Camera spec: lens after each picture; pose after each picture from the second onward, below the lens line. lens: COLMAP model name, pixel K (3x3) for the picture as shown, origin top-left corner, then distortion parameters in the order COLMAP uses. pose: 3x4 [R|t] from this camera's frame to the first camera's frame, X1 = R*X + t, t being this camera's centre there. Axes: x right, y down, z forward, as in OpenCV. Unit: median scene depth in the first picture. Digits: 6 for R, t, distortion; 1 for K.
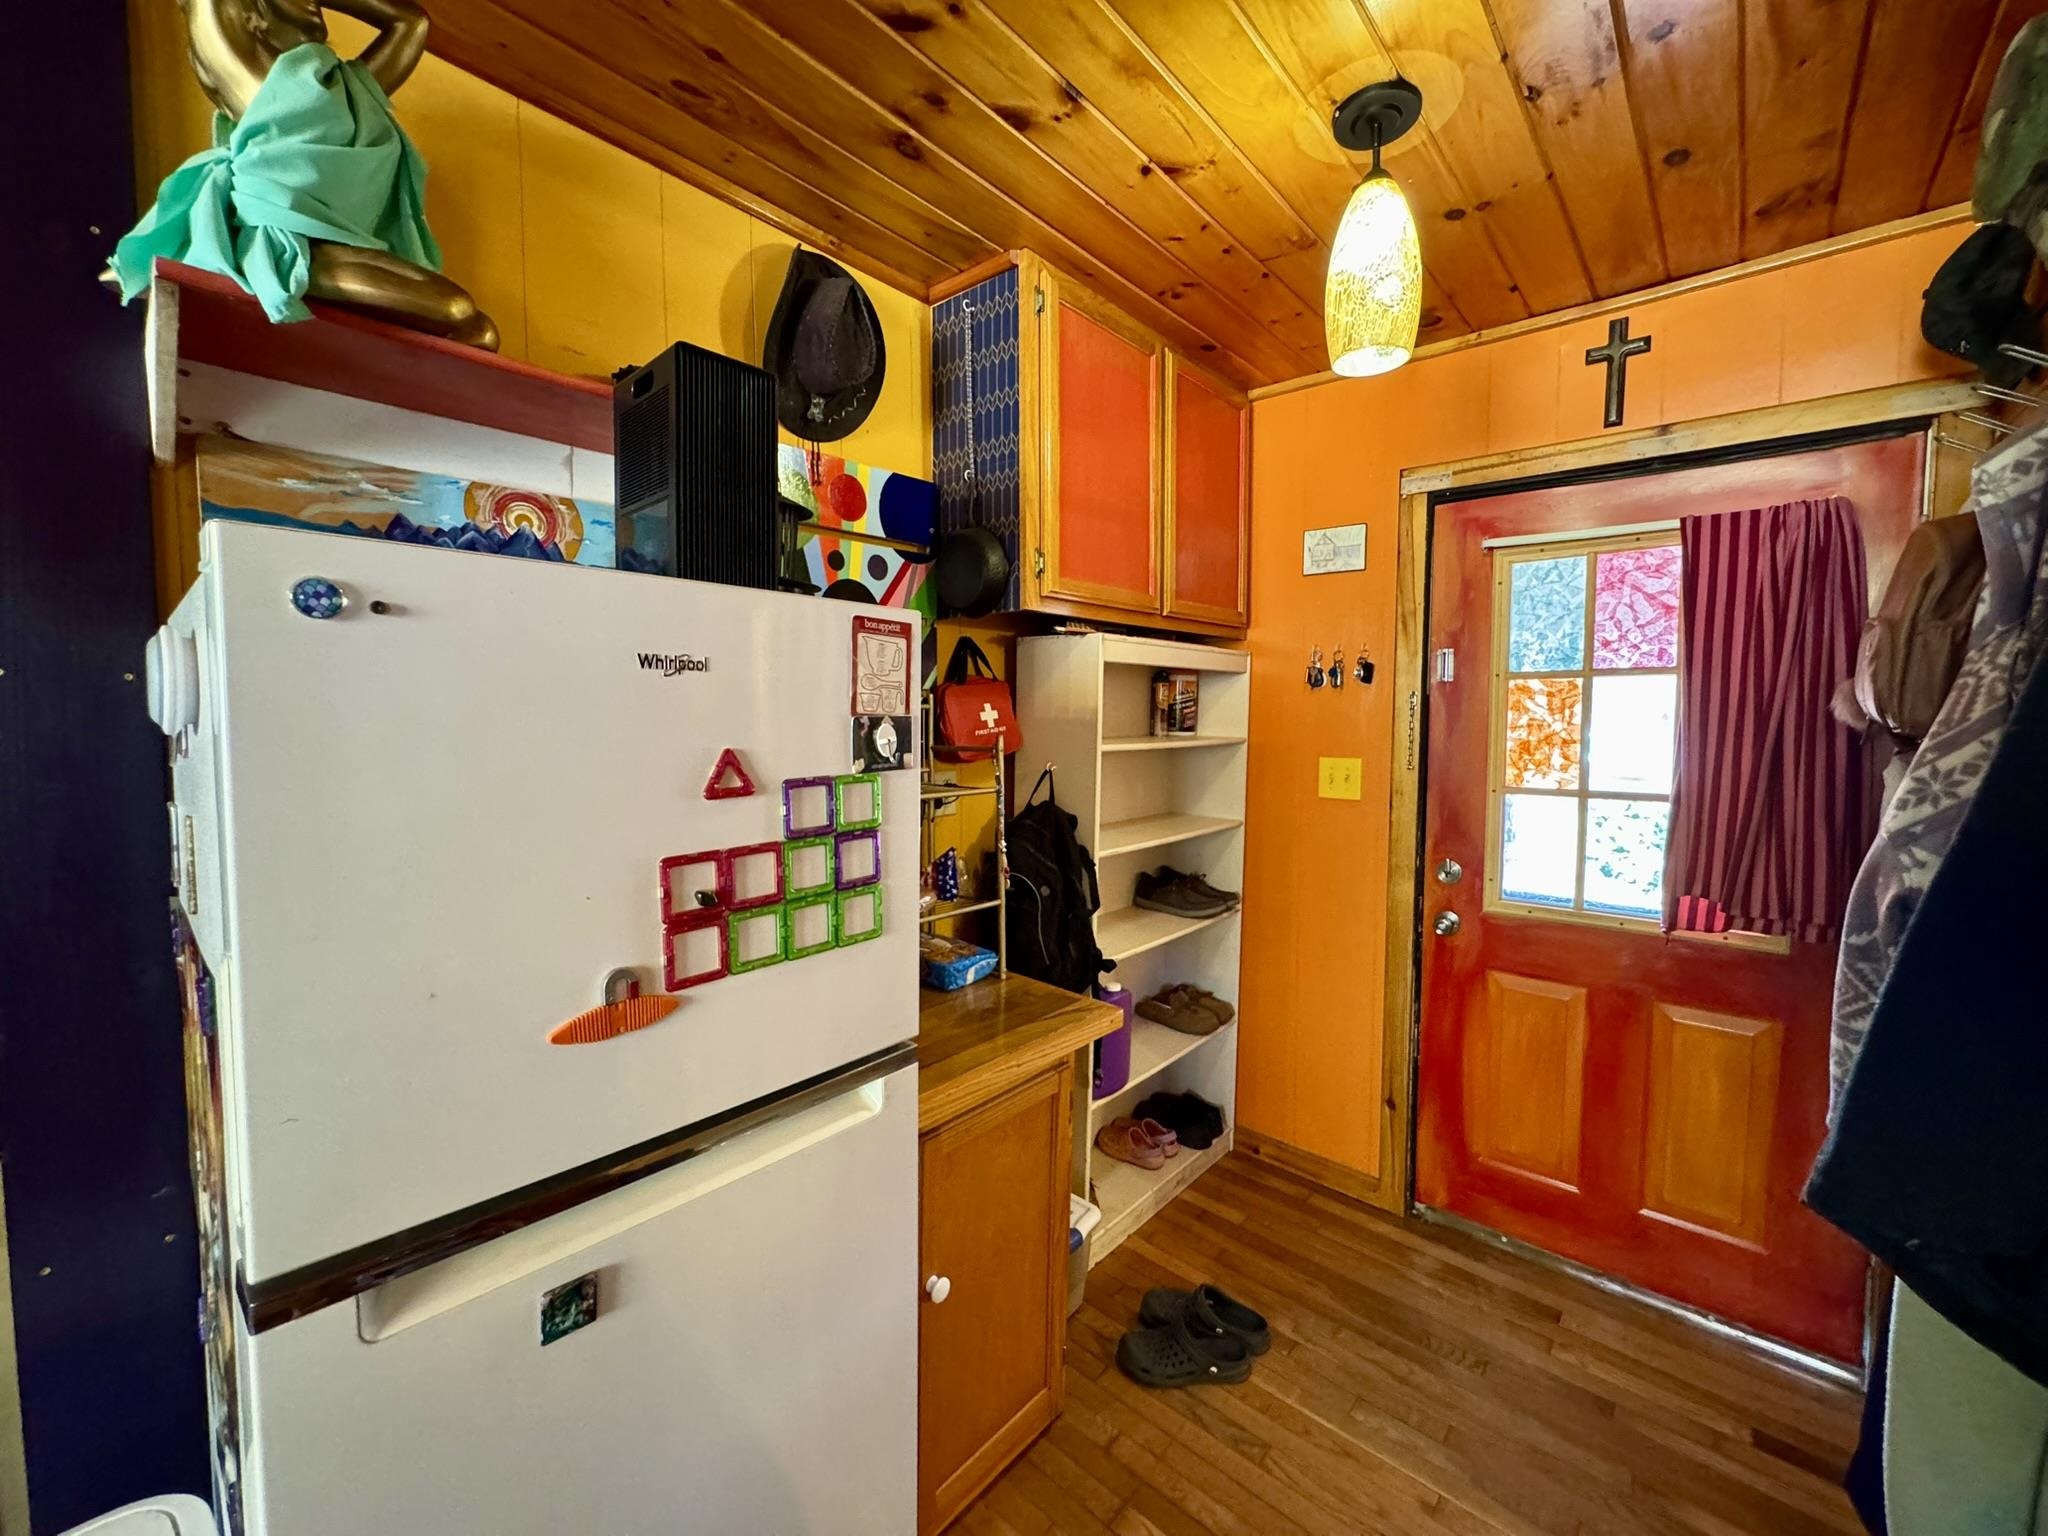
lens RADIAL K [[815.7, 0, 1022.7], [0, 815.7, 763.4], [0, 0, 1]] dist [-0.002533, 0.000209]
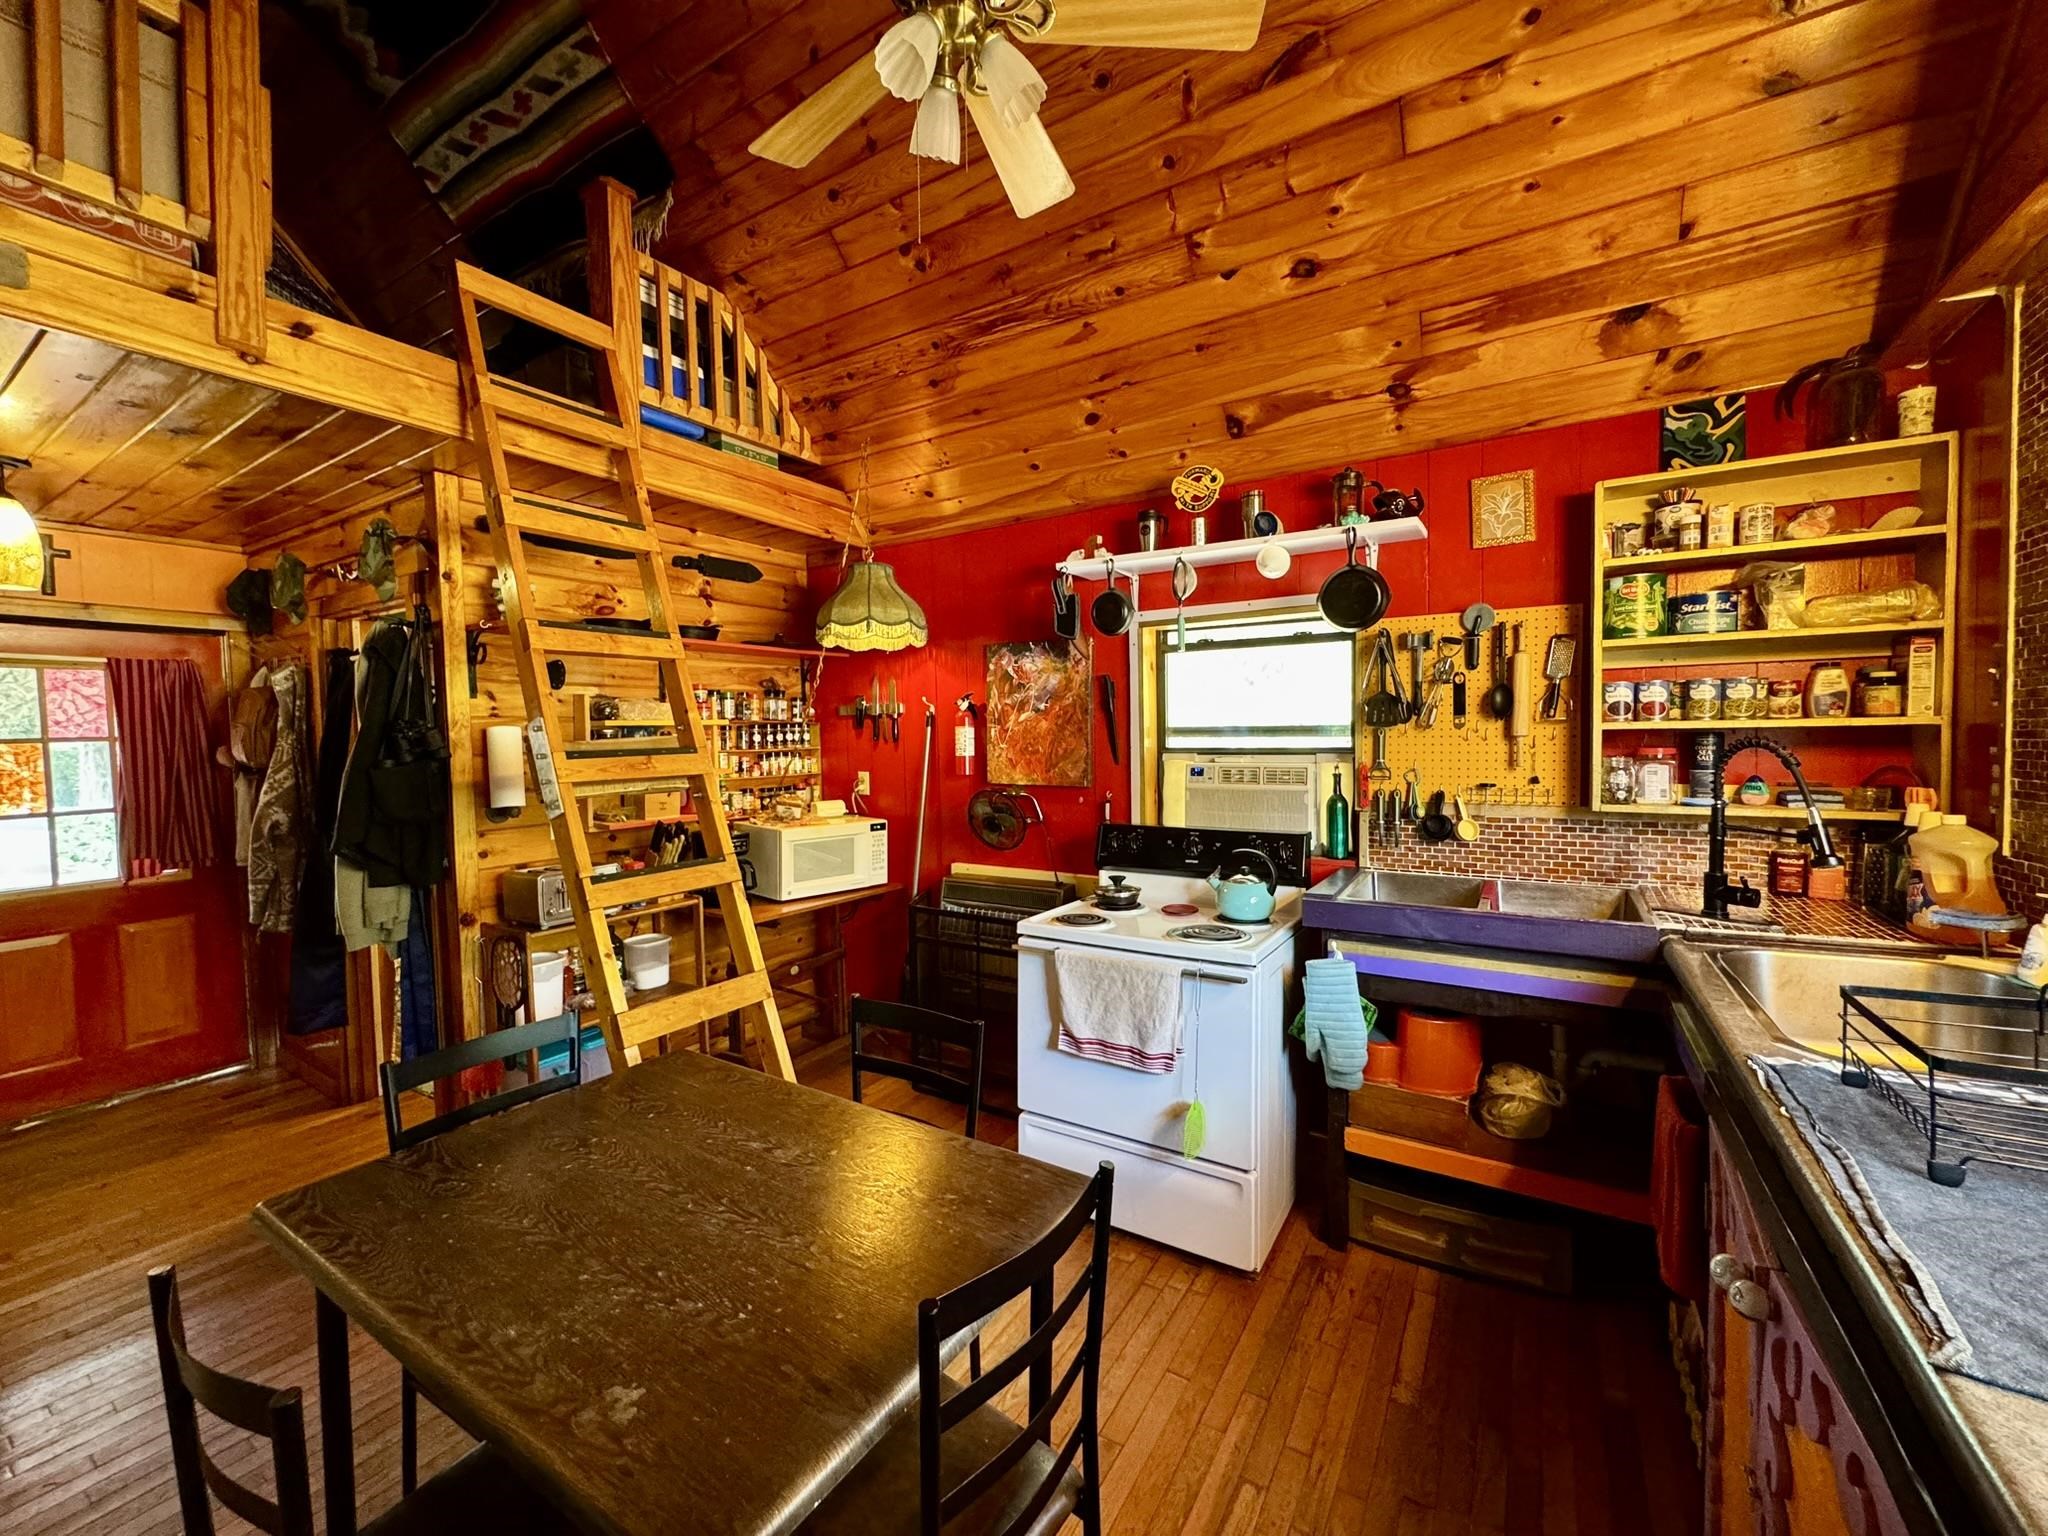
lens RADIAL K [[815.7, 0, 1022.7], [0, 815.7, 763.4], [0, 0, 1]] dist [-0.002533, 0.000209]
pose [[-0.163836, -0.042648, 0.985565, -1.270256], [0.081336, 0.995079, 0.056581, 0.001992], [-0.983129, 0.089432, -0.159561, -0.679167]]
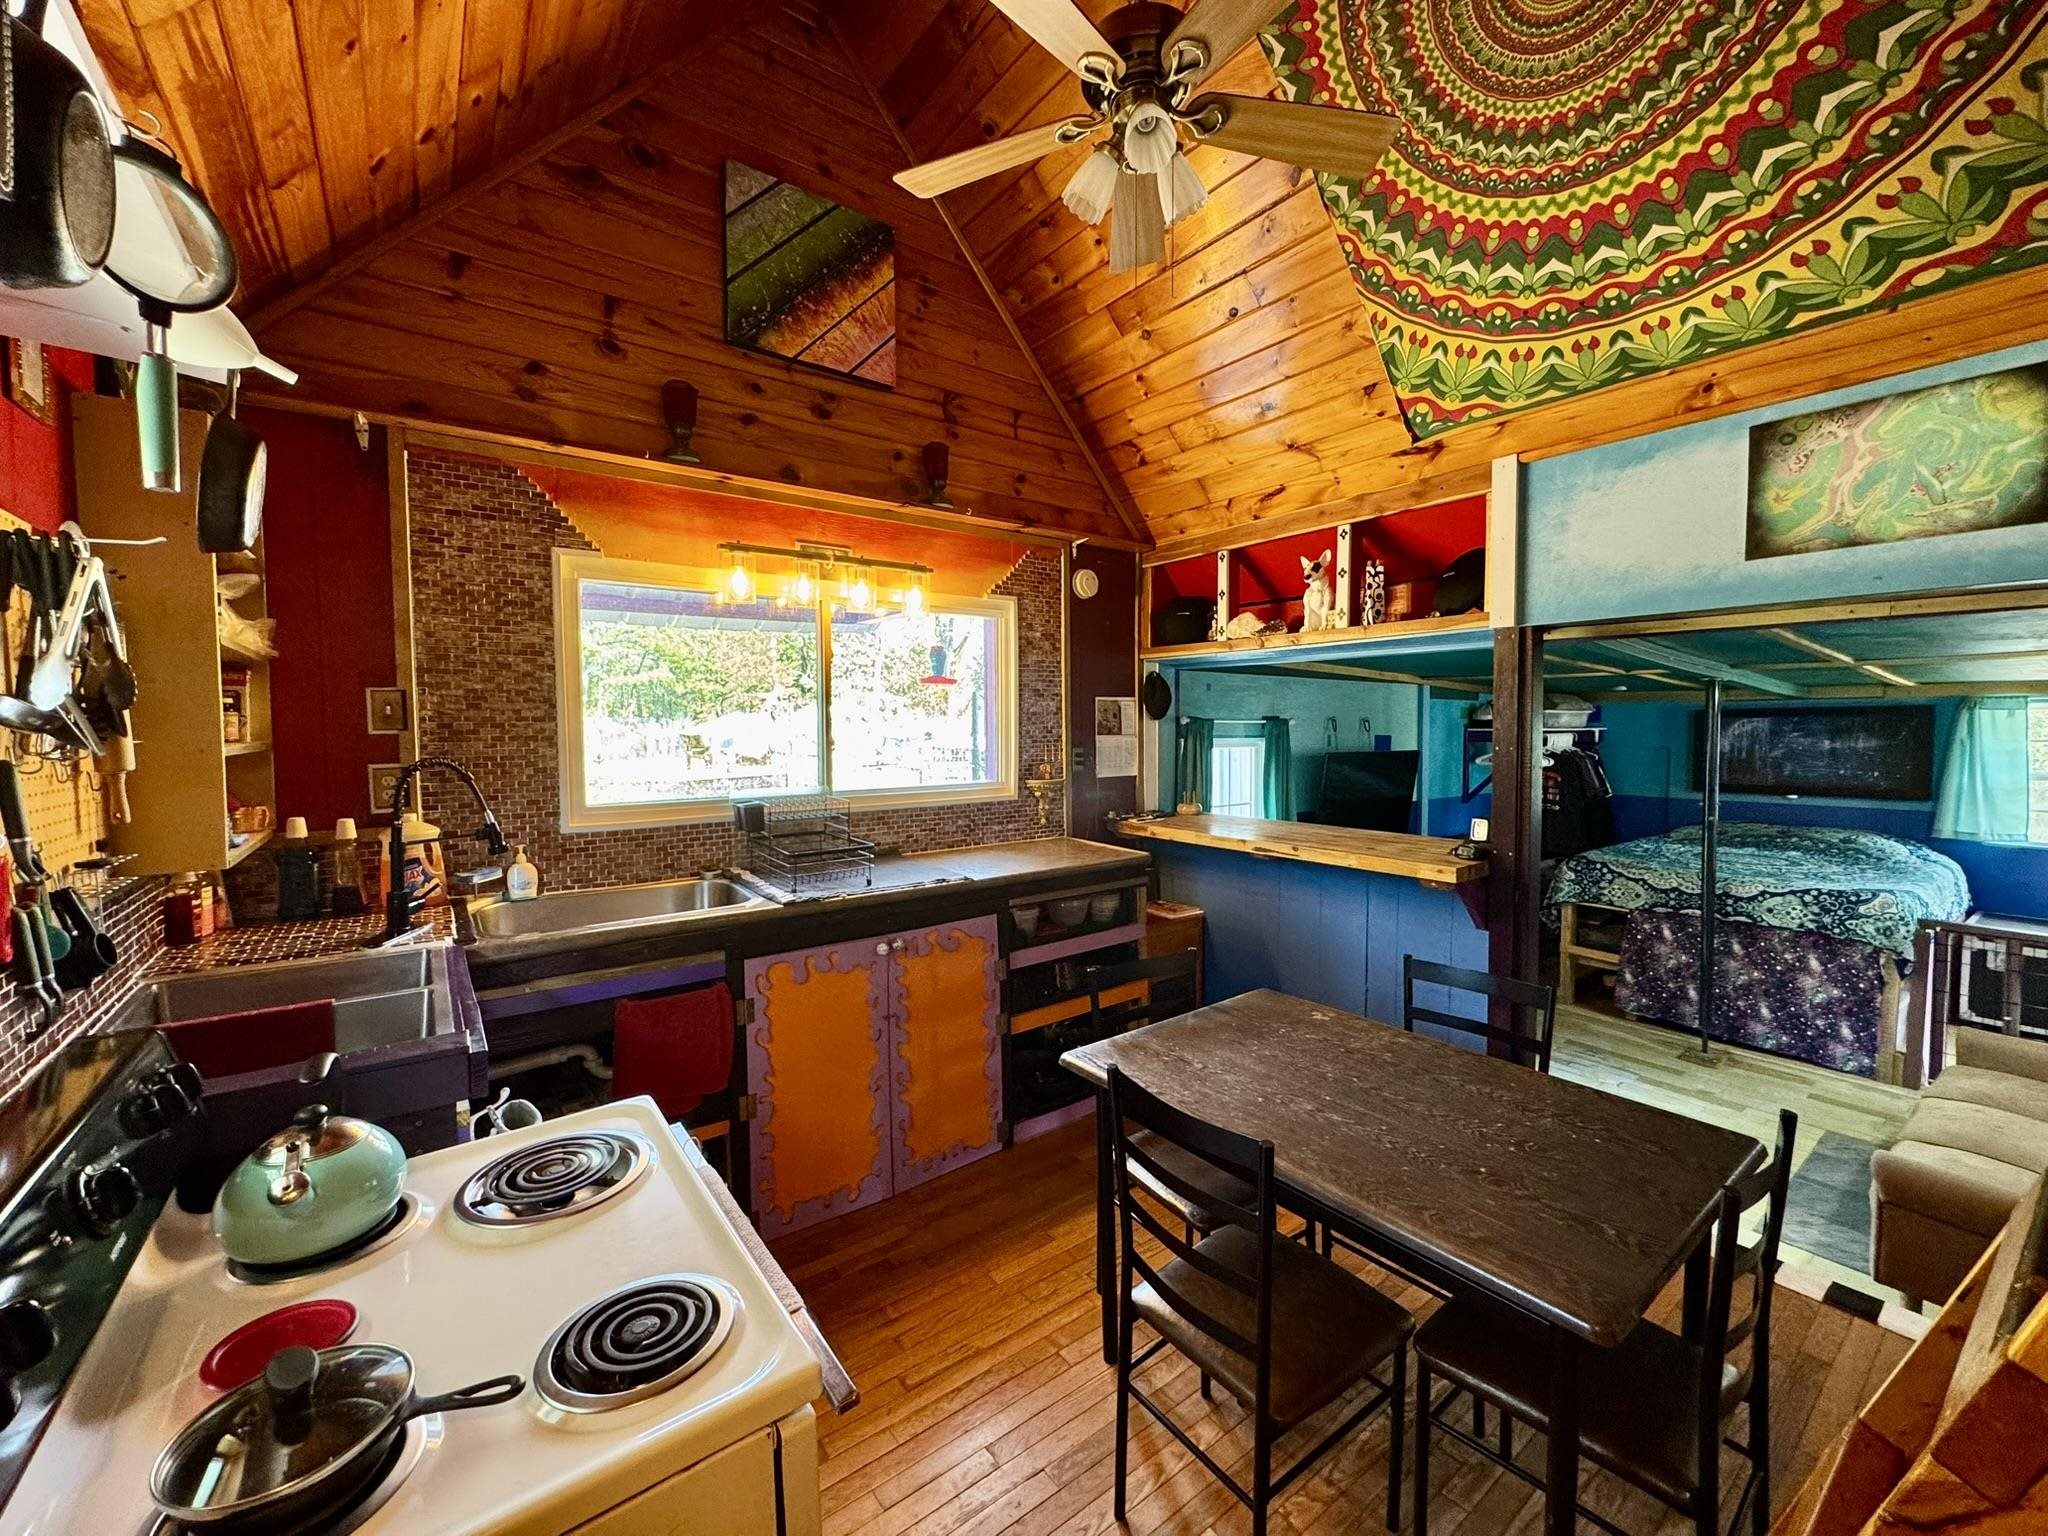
lens RADIAL K [[815.7, 0, 1022.7], [0, 815.7, 763.4], [0, 0, 1]] dist [-0.002533, 0.000209]
pose [[-0.206326, 0.036611, -0.977798, 0.396646], [-0.065326, 0.996555, 0.051098, -0.004778], [0.976300, 0.074418, -0.203224, -0.694713]]
